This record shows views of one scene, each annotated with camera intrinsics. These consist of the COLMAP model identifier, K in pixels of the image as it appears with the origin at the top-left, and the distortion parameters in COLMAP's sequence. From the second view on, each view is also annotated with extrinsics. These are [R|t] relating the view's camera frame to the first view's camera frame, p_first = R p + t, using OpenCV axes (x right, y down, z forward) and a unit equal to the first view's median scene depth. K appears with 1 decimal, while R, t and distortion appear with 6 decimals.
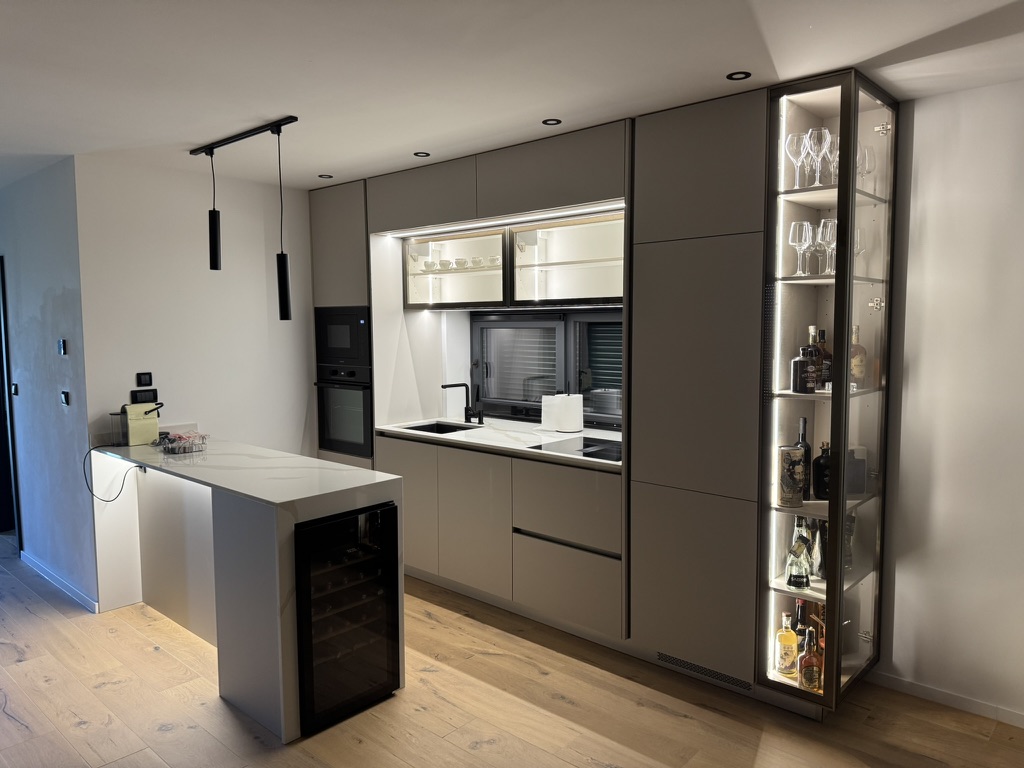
lens RADIAL K [[728.6, 0, 512.3], [0, 728.6, 377.1], [0, 0, 1]] dist [0.046993, -0.056965]
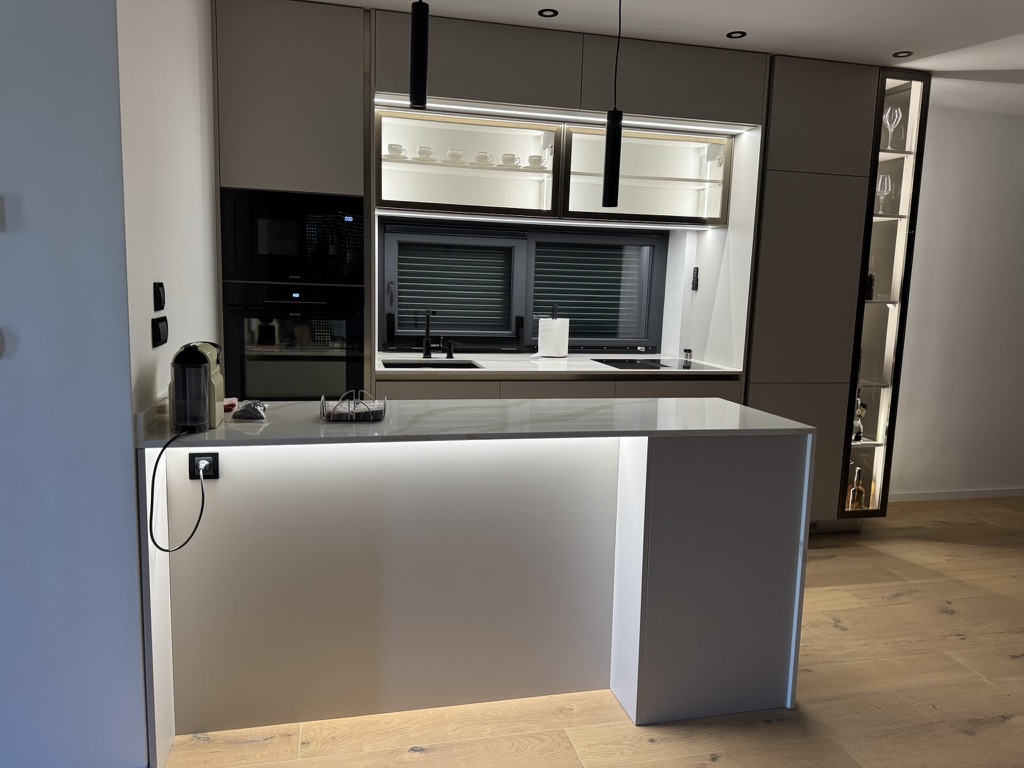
lens RADIAL K [[728.6, 0, 509.2], [0, 728.6, 381.9], [0, 0, 1]] dist [0.046993, -0.056965]
pose [[0.562184, -0.090109, 0.822088, -0.786709], [0.028427, 0.995564, 0.089685, 0.022006], [-0.826523, -0.027050, 0.562252, 0.539484]]
